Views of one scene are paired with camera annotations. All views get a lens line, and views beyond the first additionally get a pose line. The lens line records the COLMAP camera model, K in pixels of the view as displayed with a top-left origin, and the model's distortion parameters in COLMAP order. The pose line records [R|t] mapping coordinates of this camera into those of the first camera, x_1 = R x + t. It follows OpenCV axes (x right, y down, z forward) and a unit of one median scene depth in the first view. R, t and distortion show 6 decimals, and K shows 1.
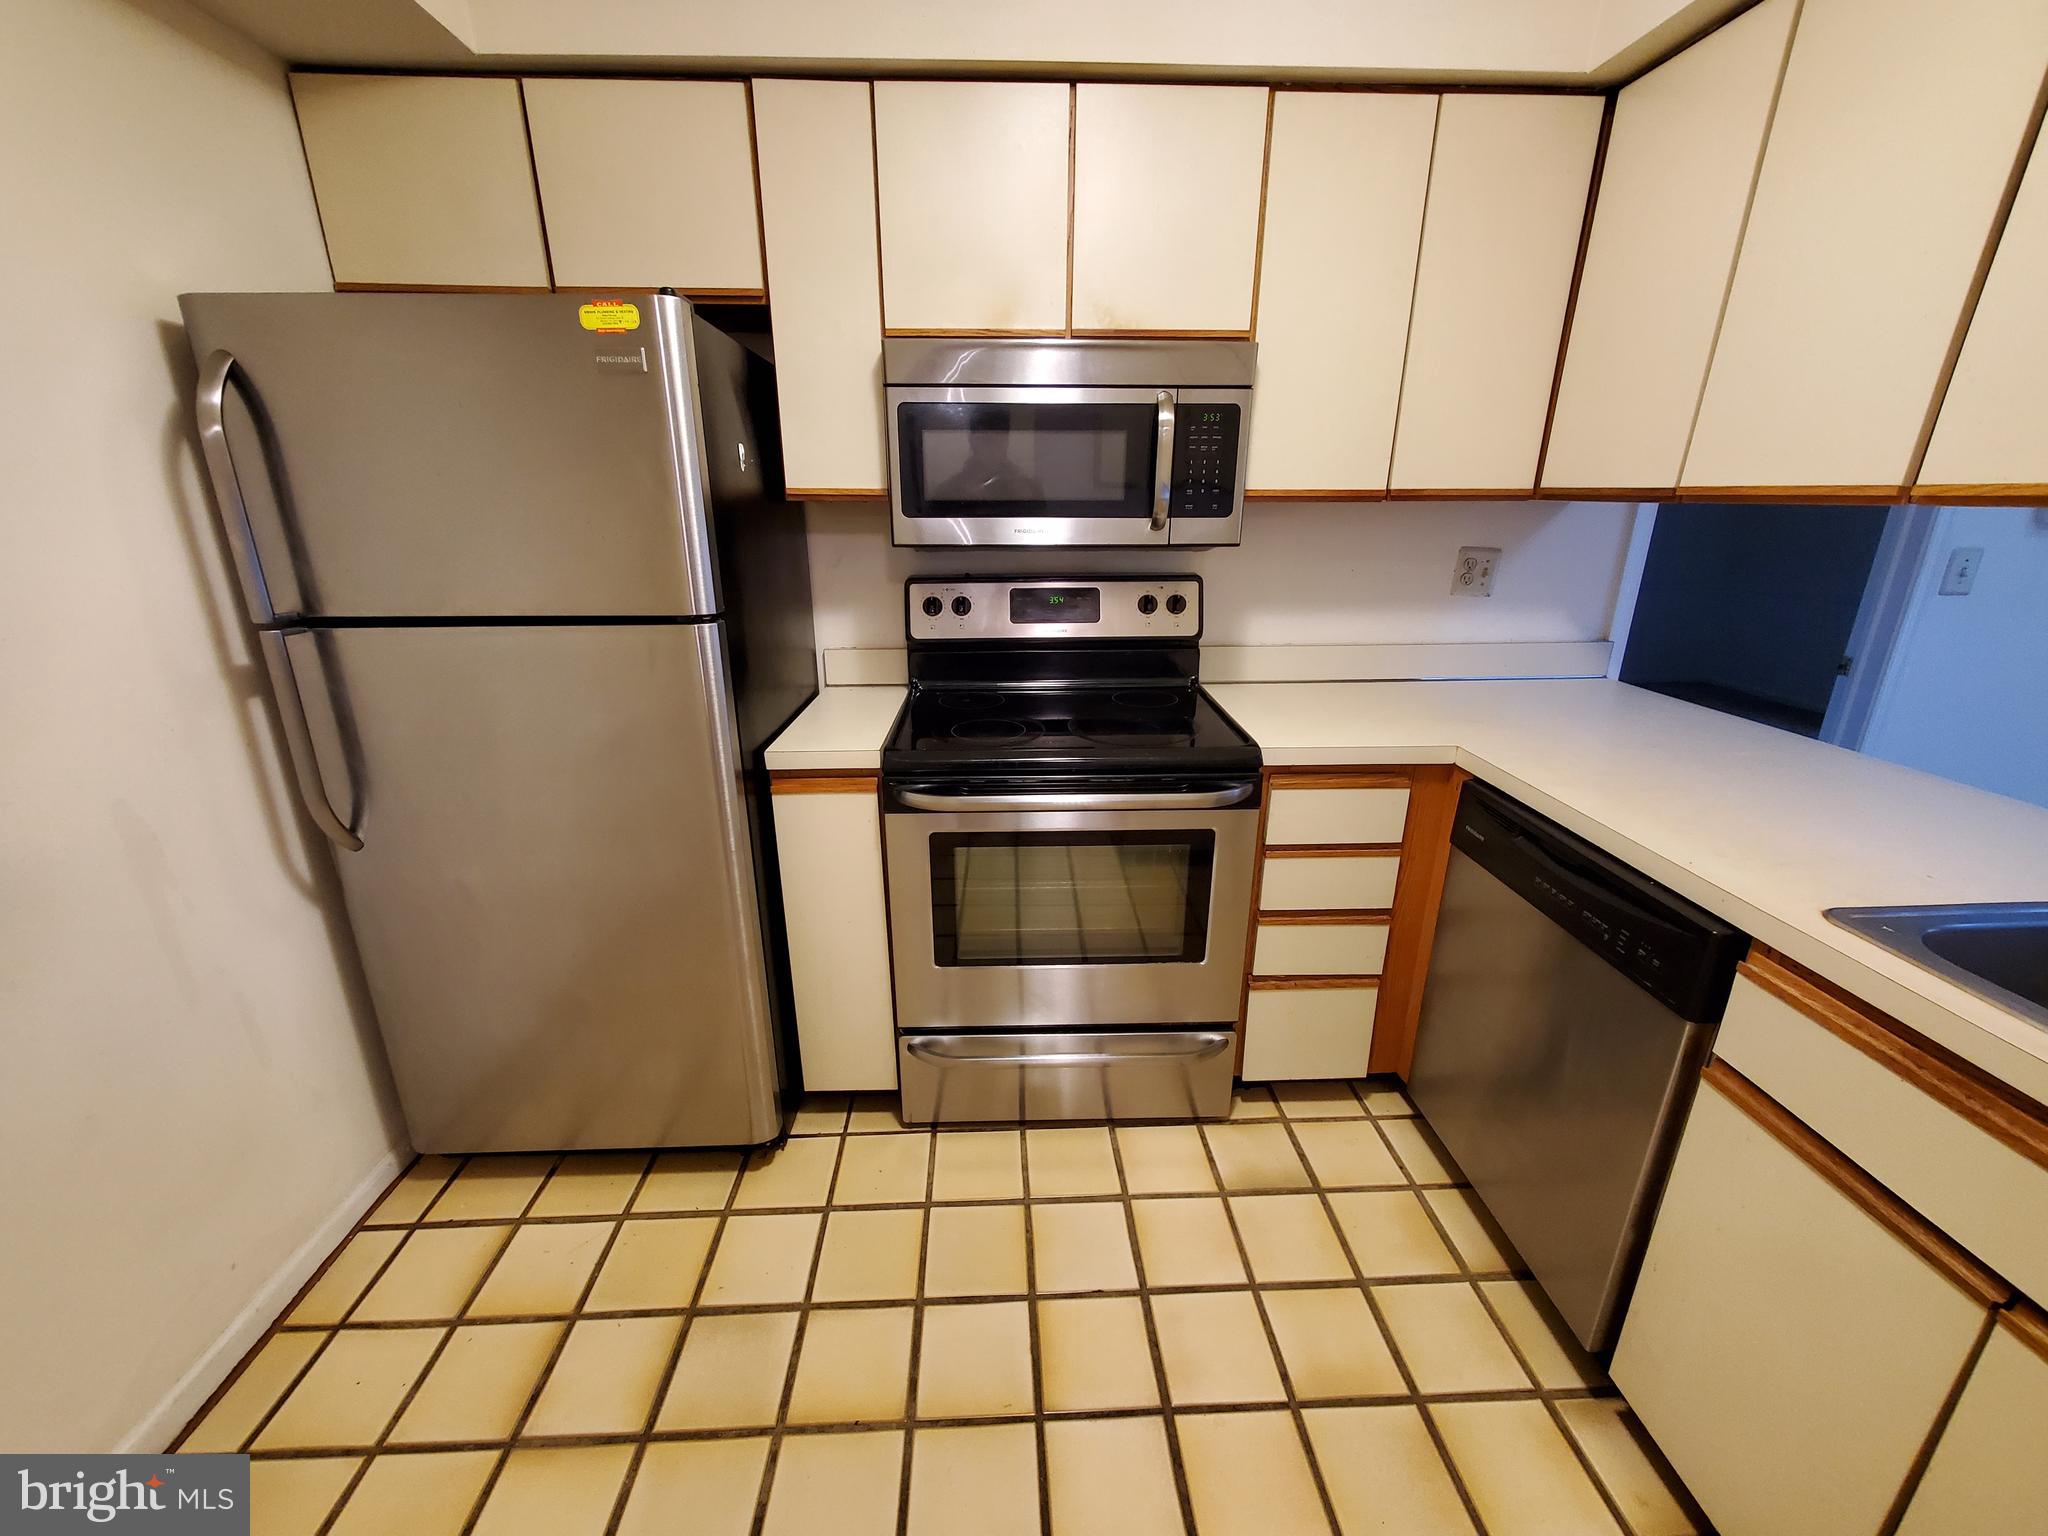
lens RADIAL K [[816.5, 0, 1024.0], [0, 816.5, 768.0], [0, 0, 1]] dist [0.003548, -0.000074]
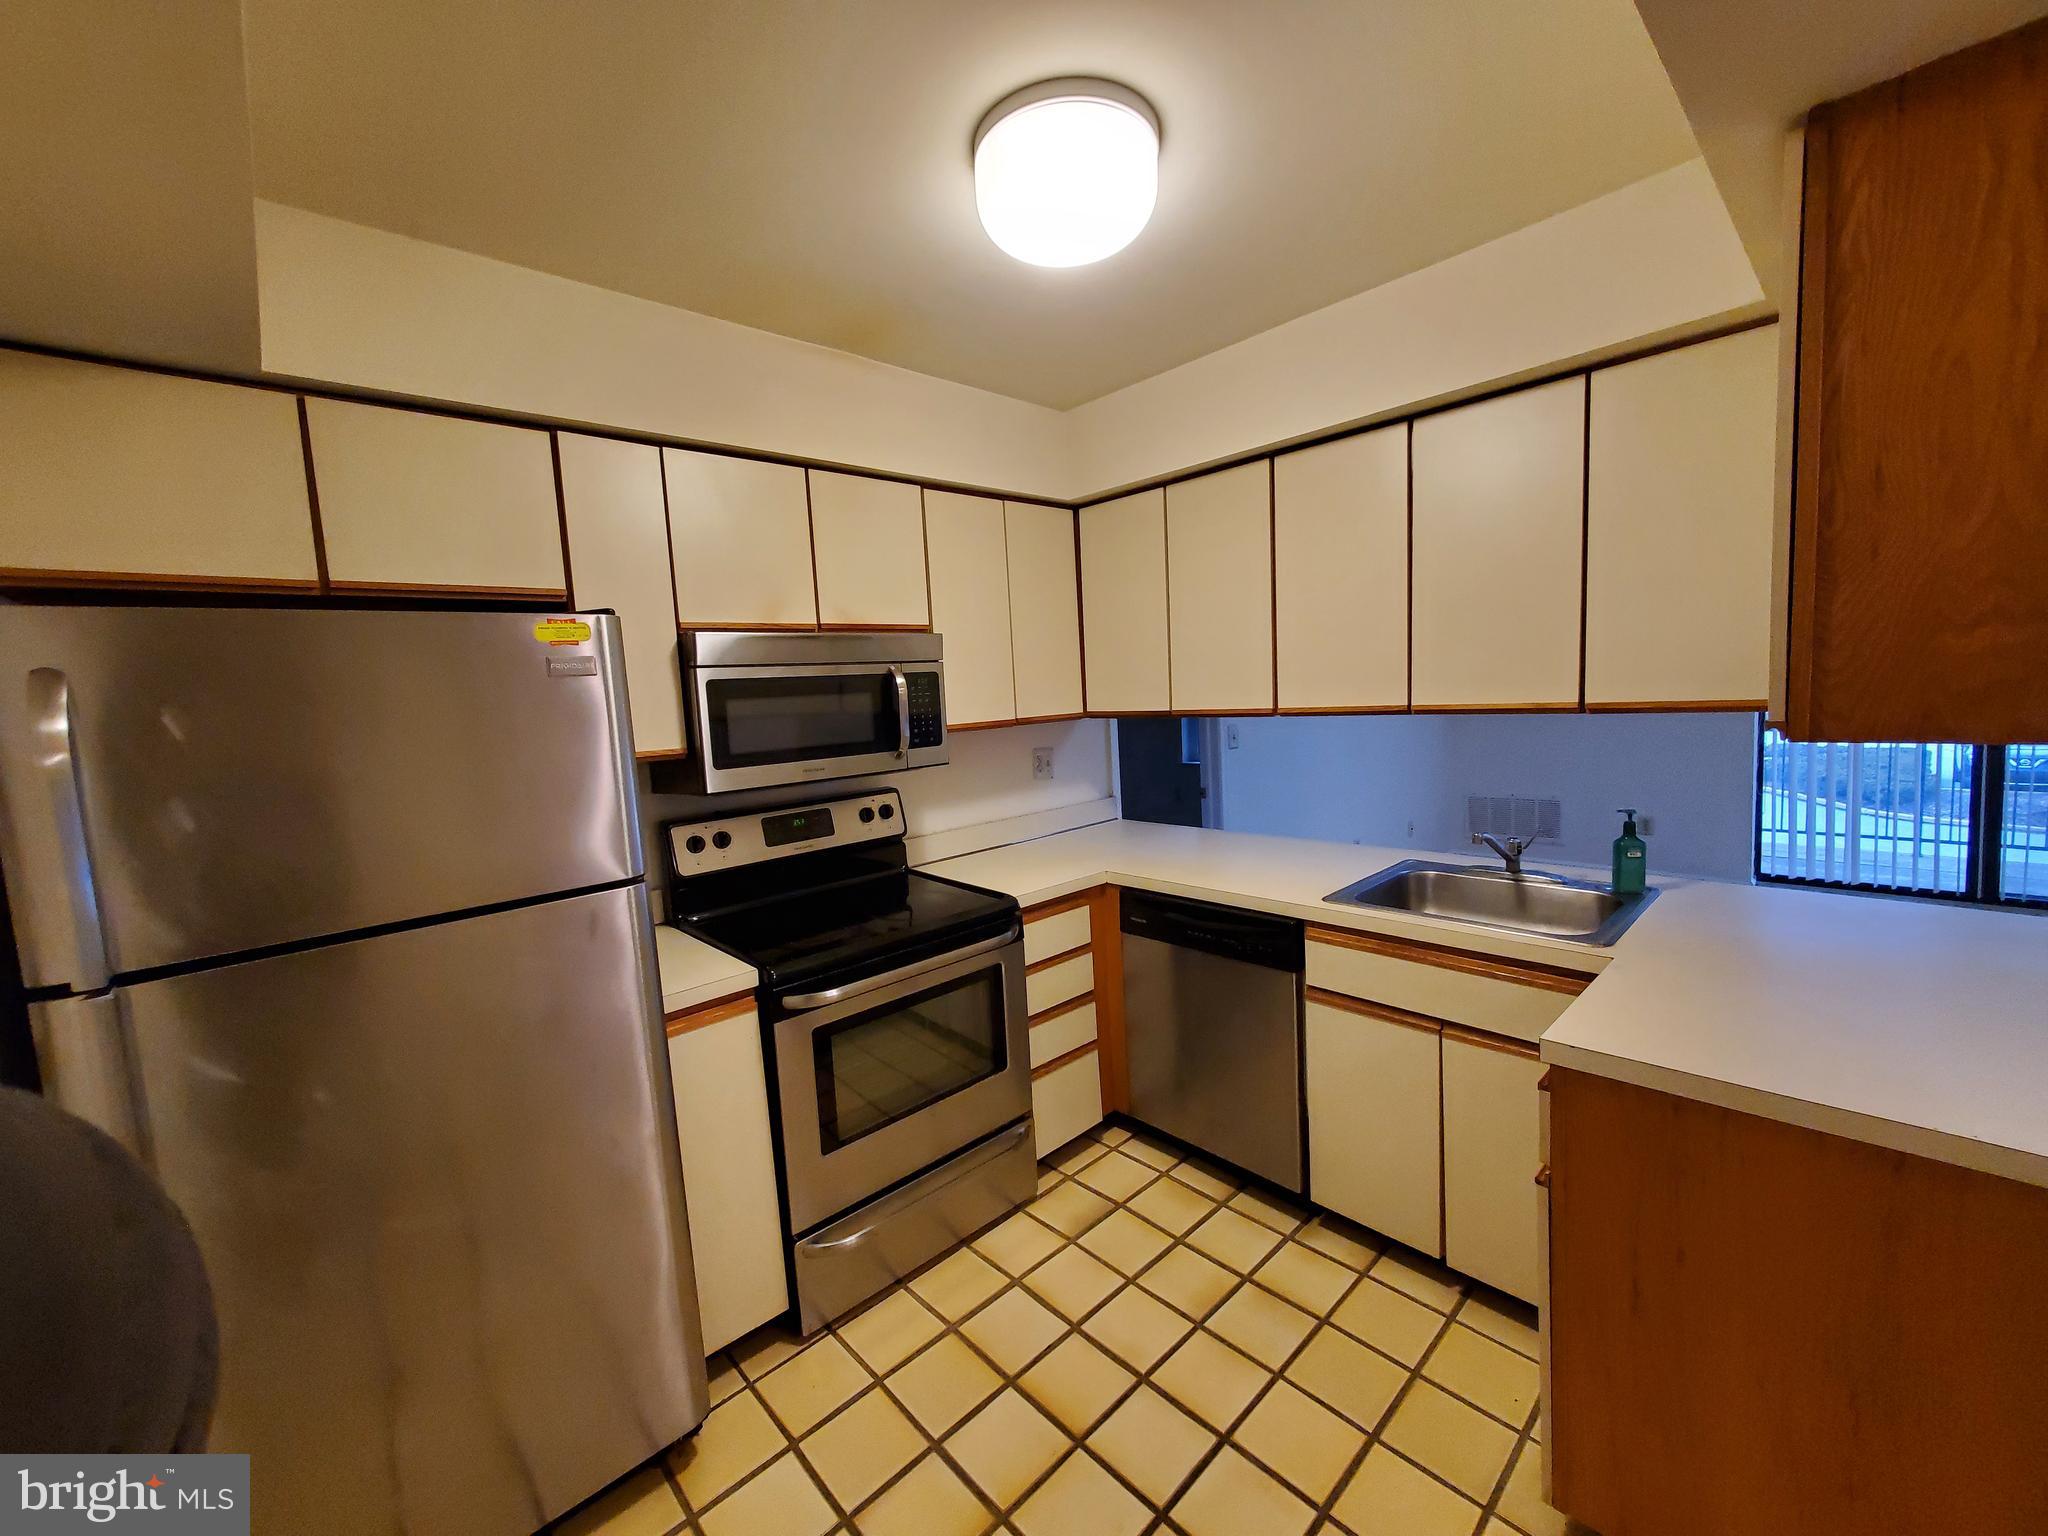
lens RADIAL K [[816.5, 0, 1024.0], [0, 816.5, 768.0], [0, 0, 1]] dist [0.003548, -0.000074]
pose [[0.758479, -0.107155, 0.642828, -0.537851], [0.260229, 0.954137, -0.147999, -0.021755], [-0.597487, 0.279537, 0.751577, -0.132880]]
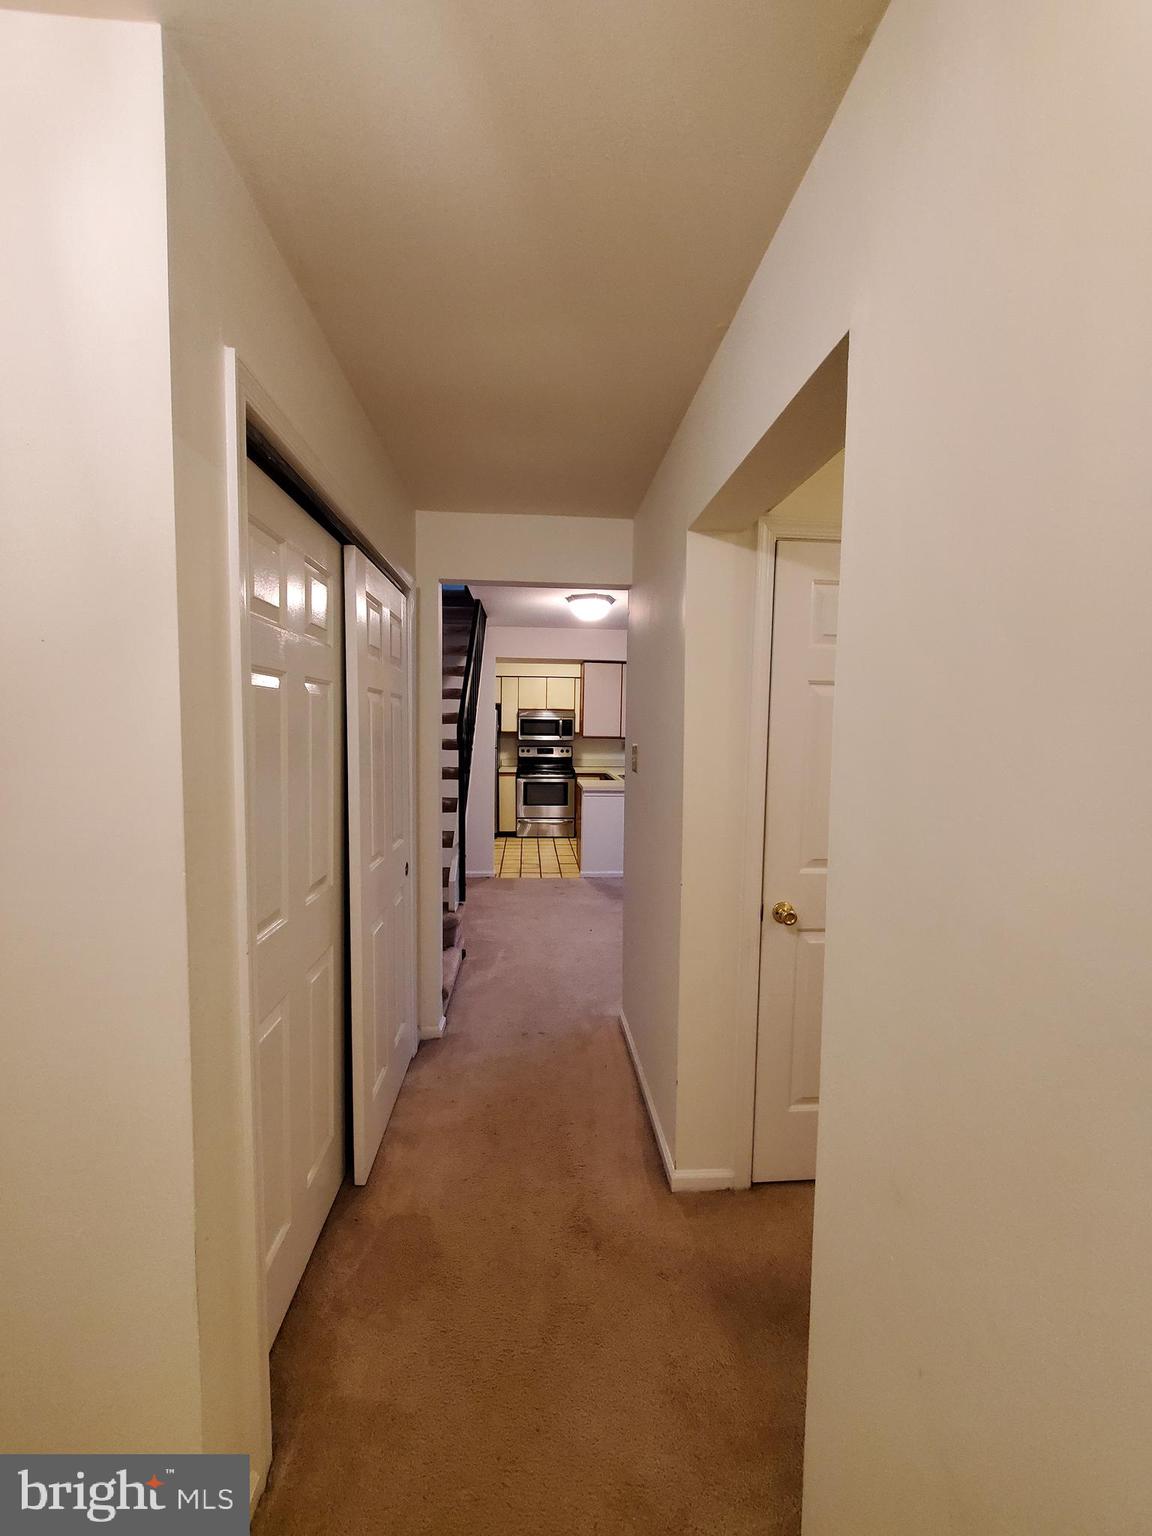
lens RADIAL K [[612.3, 0, 576.0], [0, 612.3, 768.0], [0, 0, 1]] dist [0.003548, -0.000074]
pose [[0.999558, 0.009936, 0.028016, 0.149190], [-0.002719, 0.969092, -0.246683, 1.065330], [-0.029601, 0.246498, 0.968691, -3.411720]]
